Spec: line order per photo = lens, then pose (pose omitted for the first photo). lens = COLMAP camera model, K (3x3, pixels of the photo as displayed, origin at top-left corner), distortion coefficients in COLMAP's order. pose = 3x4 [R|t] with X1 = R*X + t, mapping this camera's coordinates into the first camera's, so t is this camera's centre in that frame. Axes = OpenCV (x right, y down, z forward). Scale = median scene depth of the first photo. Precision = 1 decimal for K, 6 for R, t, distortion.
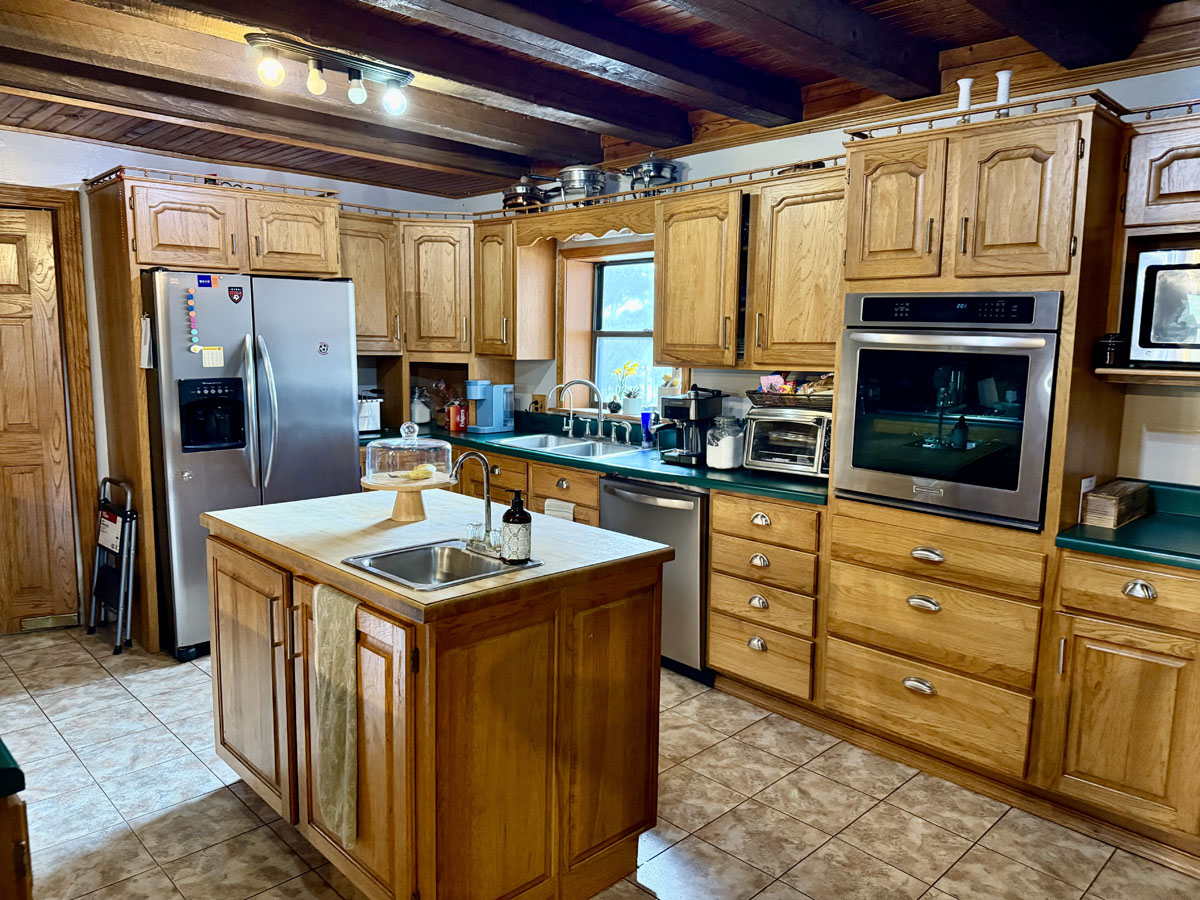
lens RADIAL K [[855.9, 0, 600.0], [0, 855.9, 450.0], [0, 0, 1]] dist [-0.028145, -0.000551]
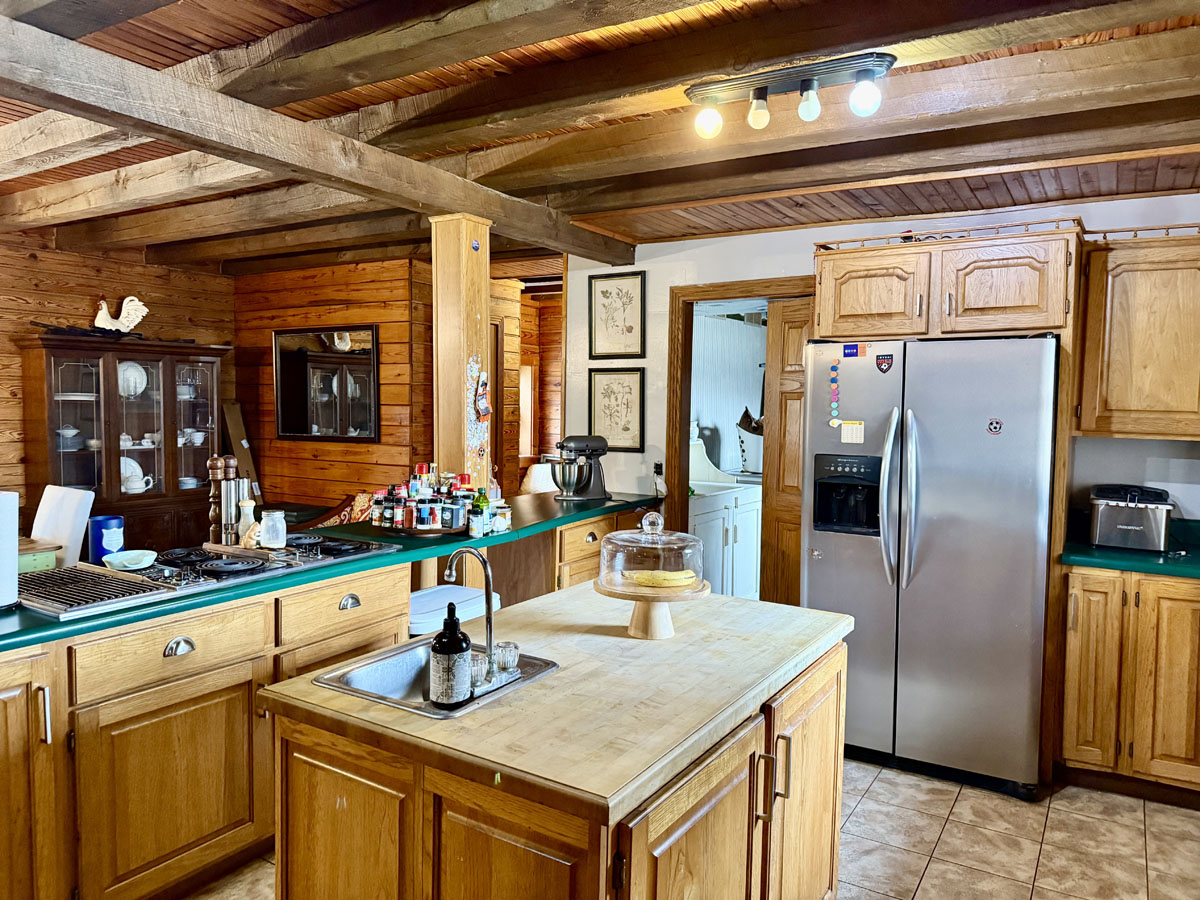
lens RADIAL K [[842.9, 0, 600.0], [0, 842.9, 450.0], [0, 0, 1]] dist [0.006630, -0.004113]
pose [[0.231941, 0.046860, -0.971601, 0.358919], [-0.134964, 0.990728, 0.015564, -0.066689], [0.963321, 0.127521, 0.236115, 0.517366]]
